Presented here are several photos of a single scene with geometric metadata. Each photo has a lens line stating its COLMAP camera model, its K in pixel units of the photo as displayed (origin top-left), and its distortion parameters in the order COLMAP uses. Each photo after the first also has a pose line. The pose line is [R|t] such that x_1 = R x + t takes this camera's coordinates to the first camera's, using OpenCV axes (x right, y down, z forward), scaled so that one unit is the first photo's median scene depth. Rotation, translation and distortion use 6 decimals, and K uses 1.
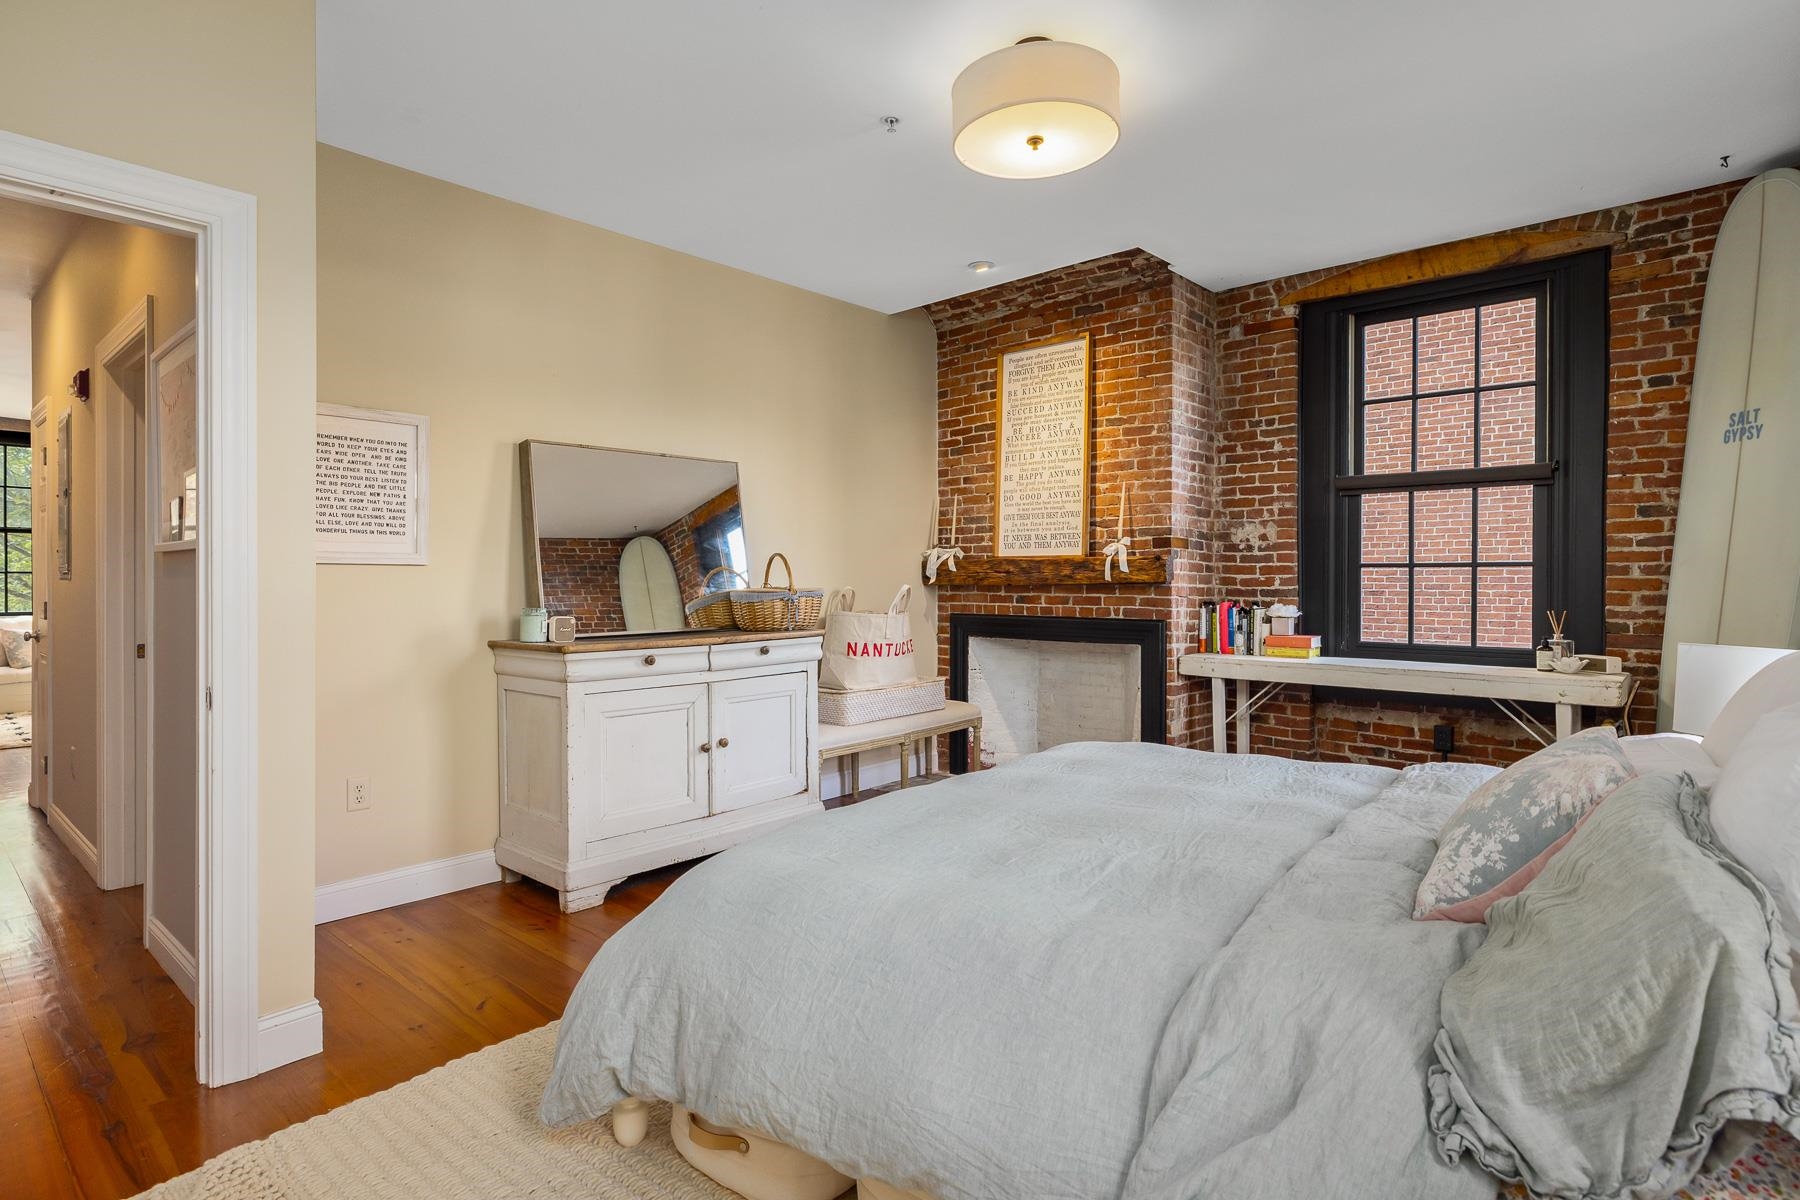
lens RADIAL K [[904.0, 0, 896.6], [0, 904.0, 583.1], [0, 0, 1]] dist [-0.000999, 0.000104]
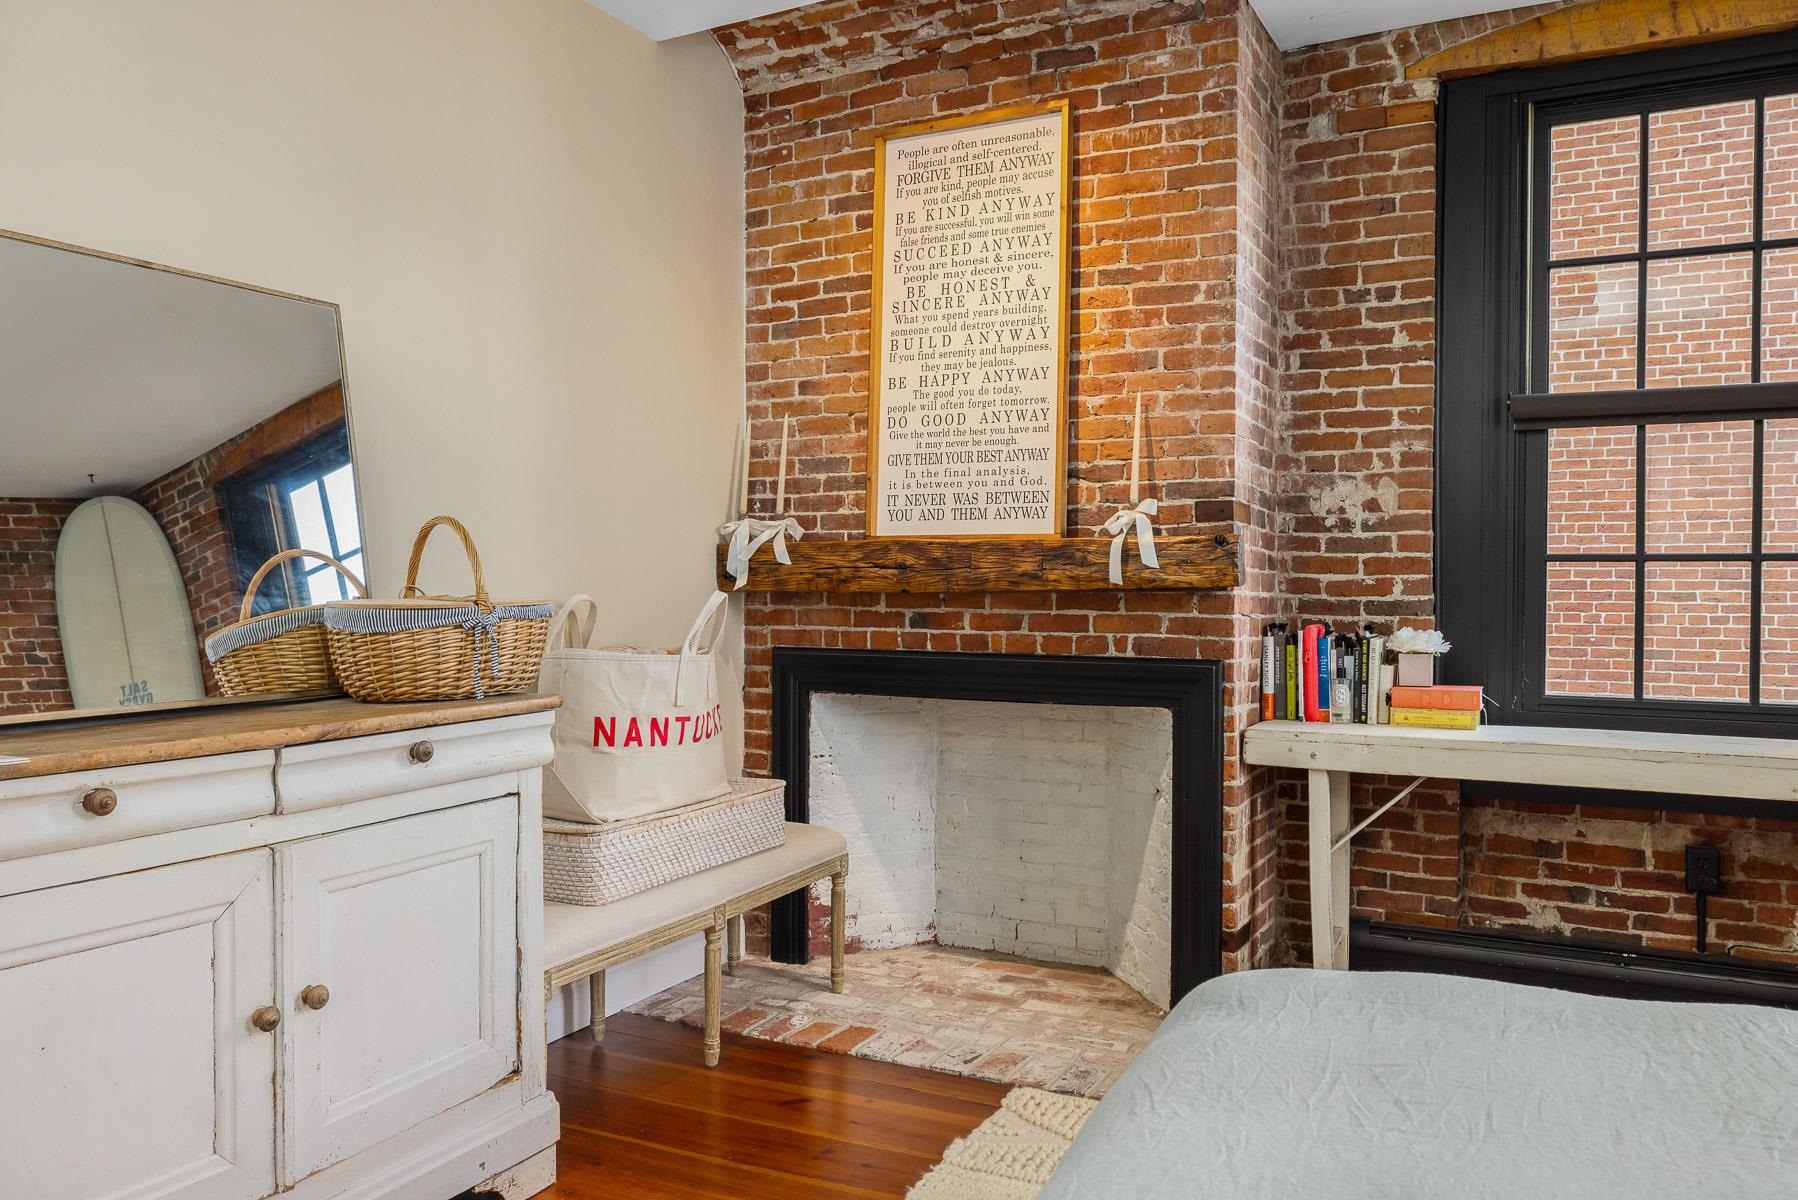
lens RADIAL K [[1330.2, 0, 895.5], [0, 1330.2, 596.6], [0, 0, 1]] dist [-0.002251, 0.004636]
pose [[0.968008, 0.000725, 0.250918, -0.073043], [-0.002151, 0.999983, 0.005410, 0.000571], [-0.250910, -0.005777, 0.967993, 0.300967]]
